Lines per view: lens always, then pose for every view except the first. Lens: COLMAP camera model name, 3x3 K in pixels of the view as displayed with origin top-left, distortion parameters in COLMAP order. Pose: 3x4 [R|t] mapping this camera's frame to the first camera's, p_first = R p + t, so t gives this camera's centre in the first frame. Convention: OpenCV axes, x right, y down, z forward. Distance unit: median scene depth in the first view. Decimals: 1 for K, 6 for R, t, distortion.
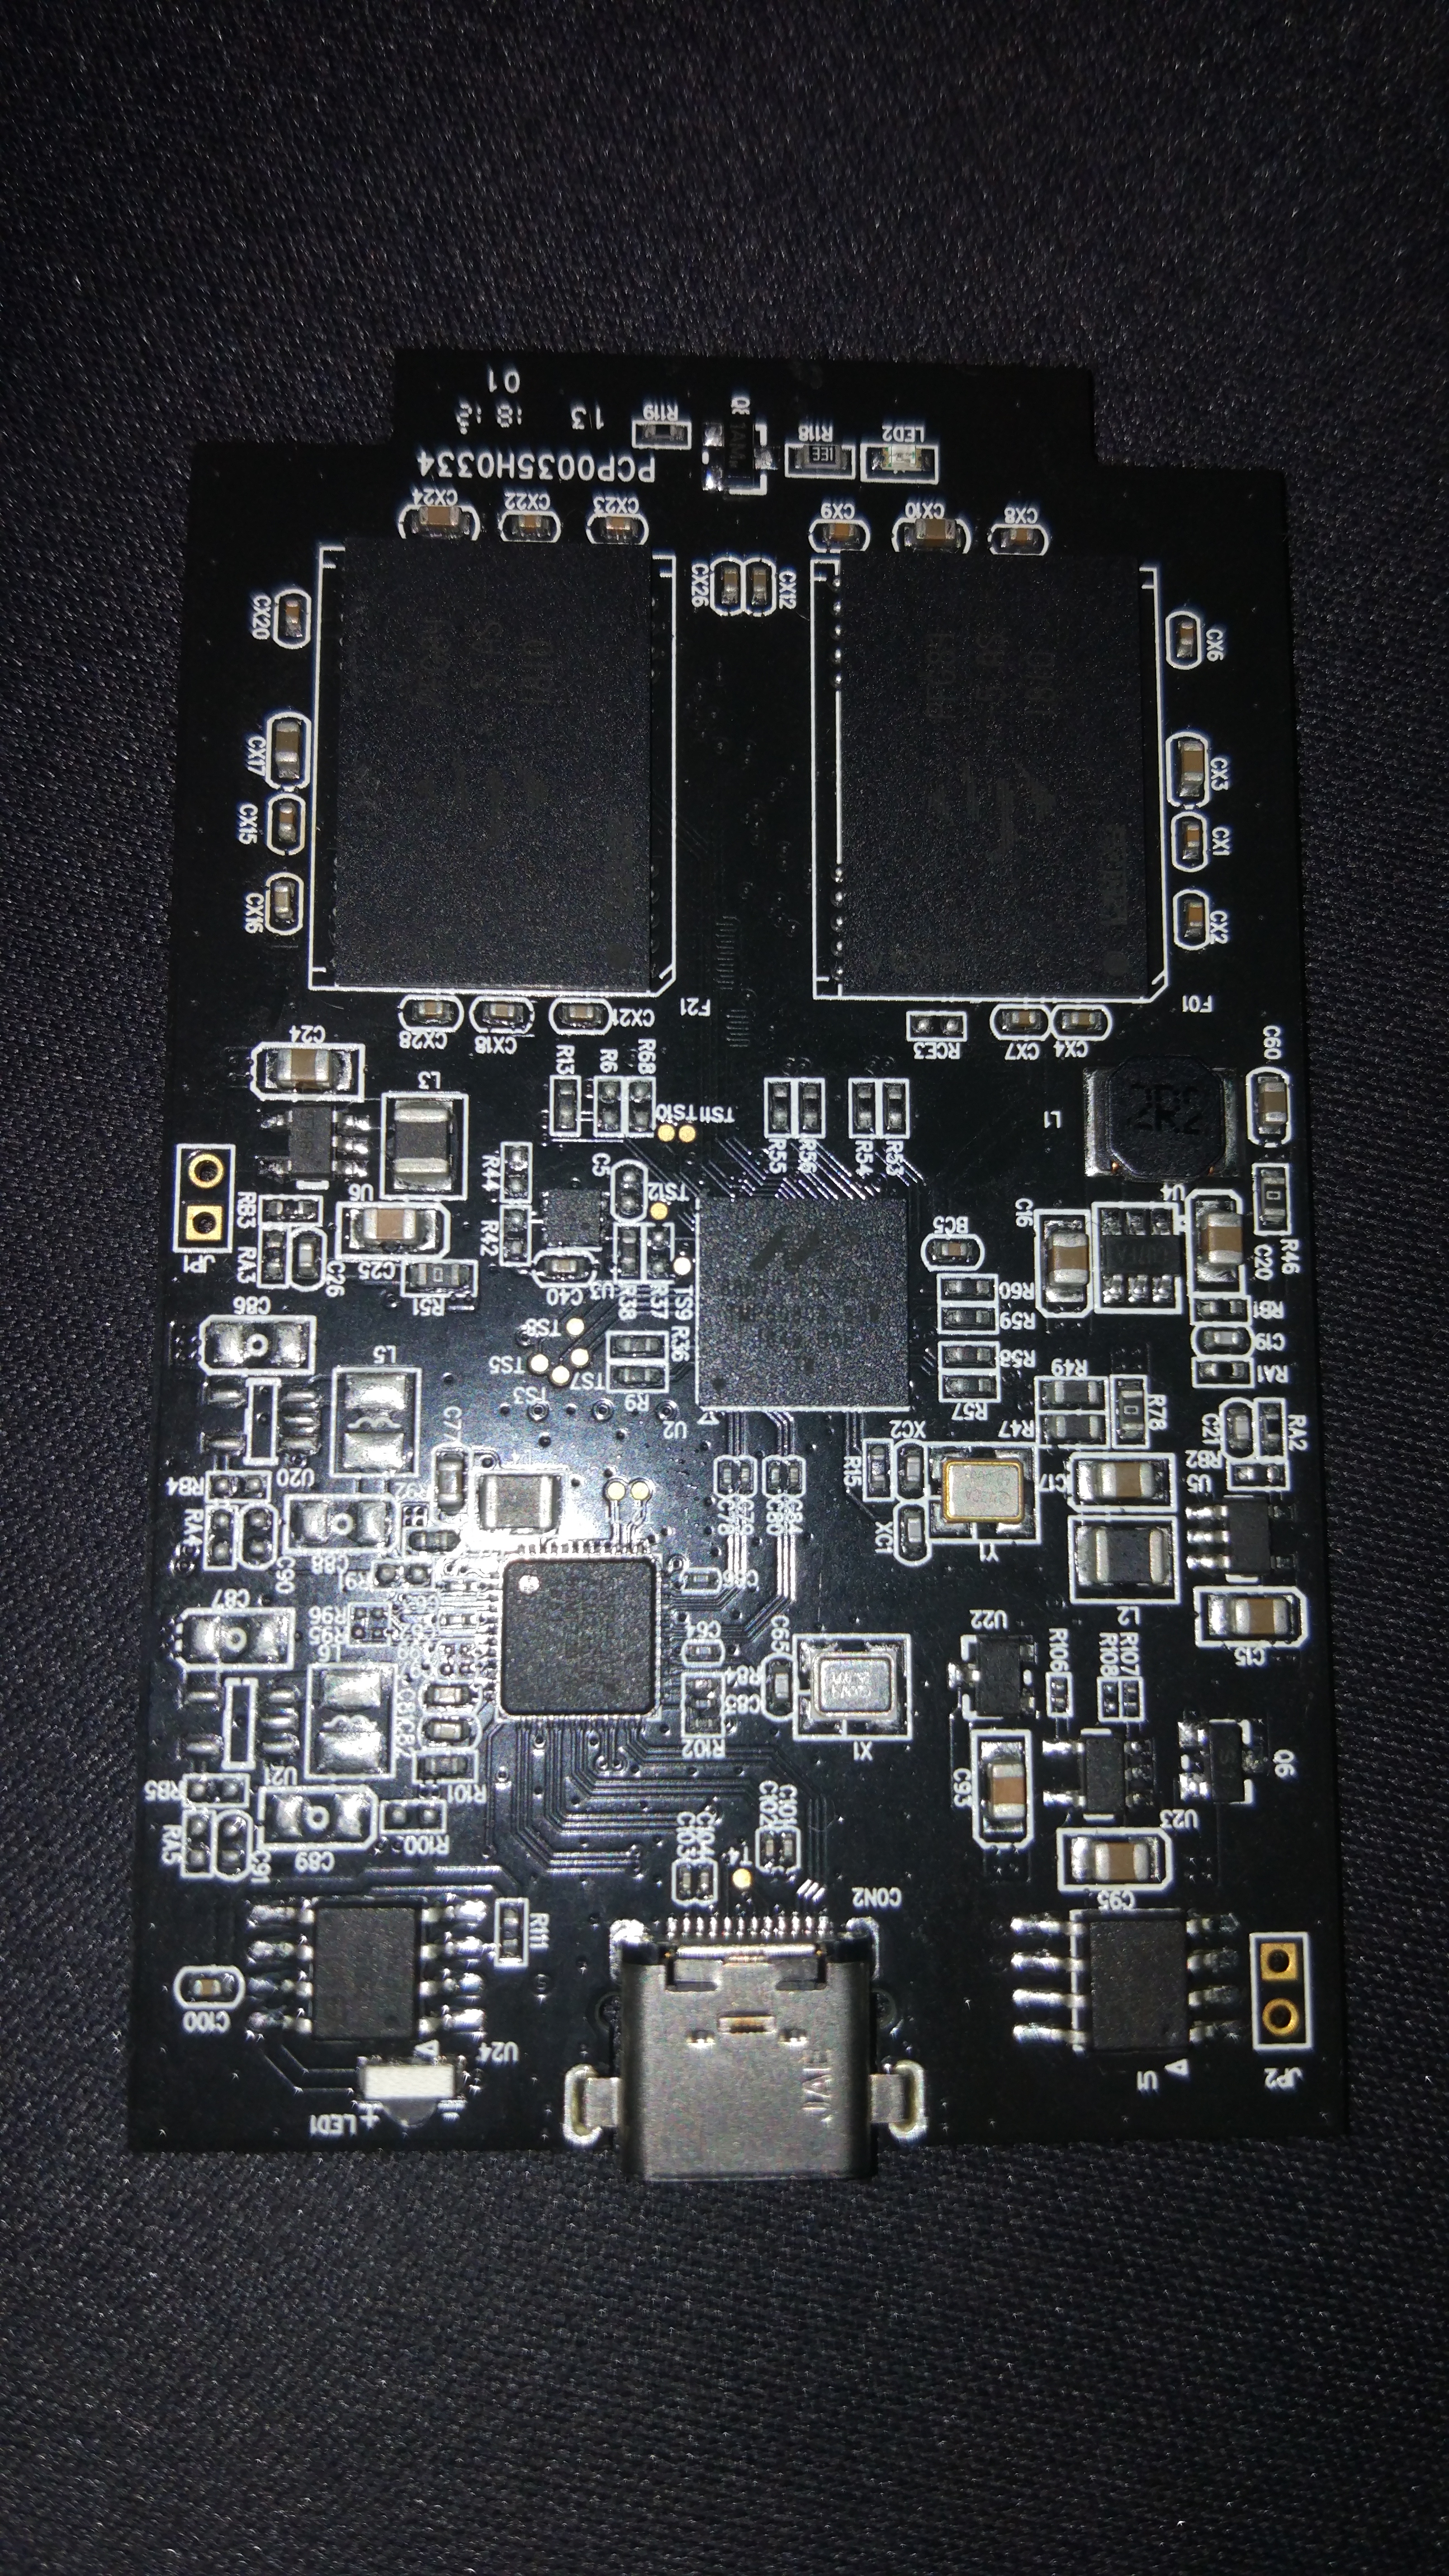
lens RADIAL K [[2121.3, 0, 724.5], [0, 2121.3, 1288.0], [0, 0, 1]] dist [0.427129, 0.000494]
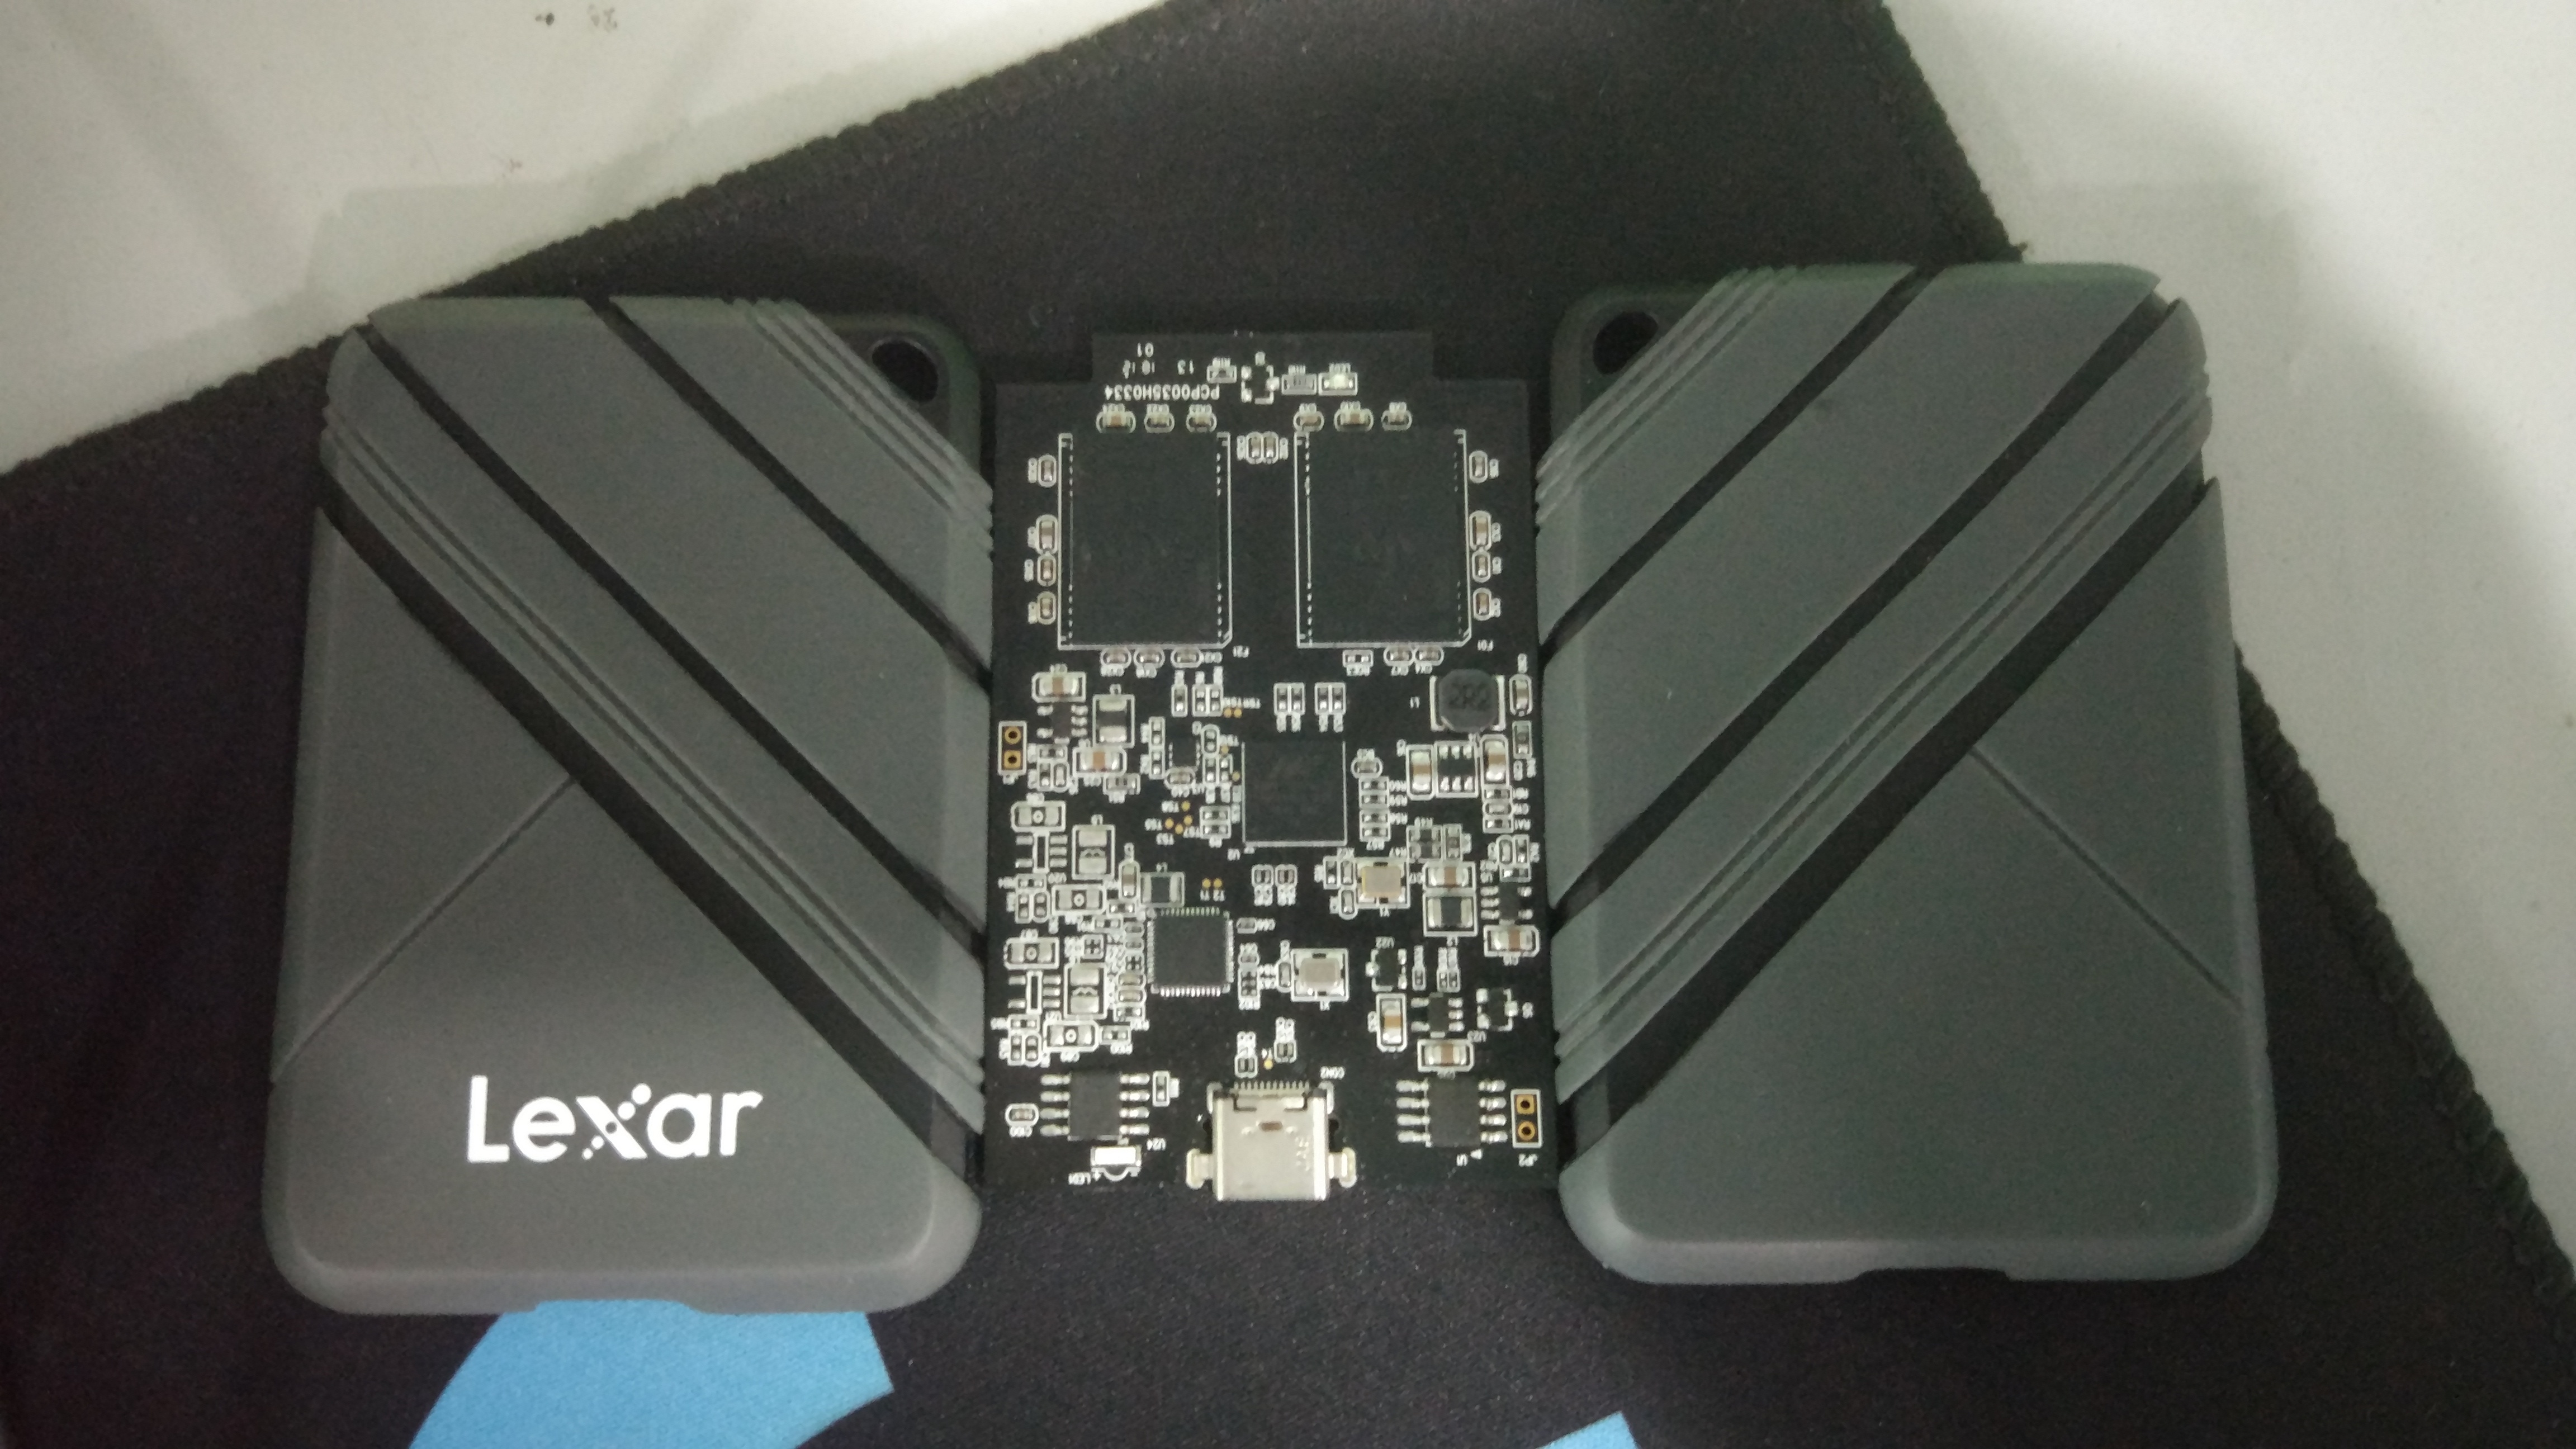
lens RADIAL K [[2121.3, 0, 1288.0], [0, 2121.3, 724.5], [0, 0, 1]] dist [0.427129, 0.000494]
pose [[0.999897, -0.013934, 0.003506, 0.023771], [0.014024, 0.999532, -0.027197, -0.003530], [-0.003126, 0.027243, 0.999624, -1.066413]]
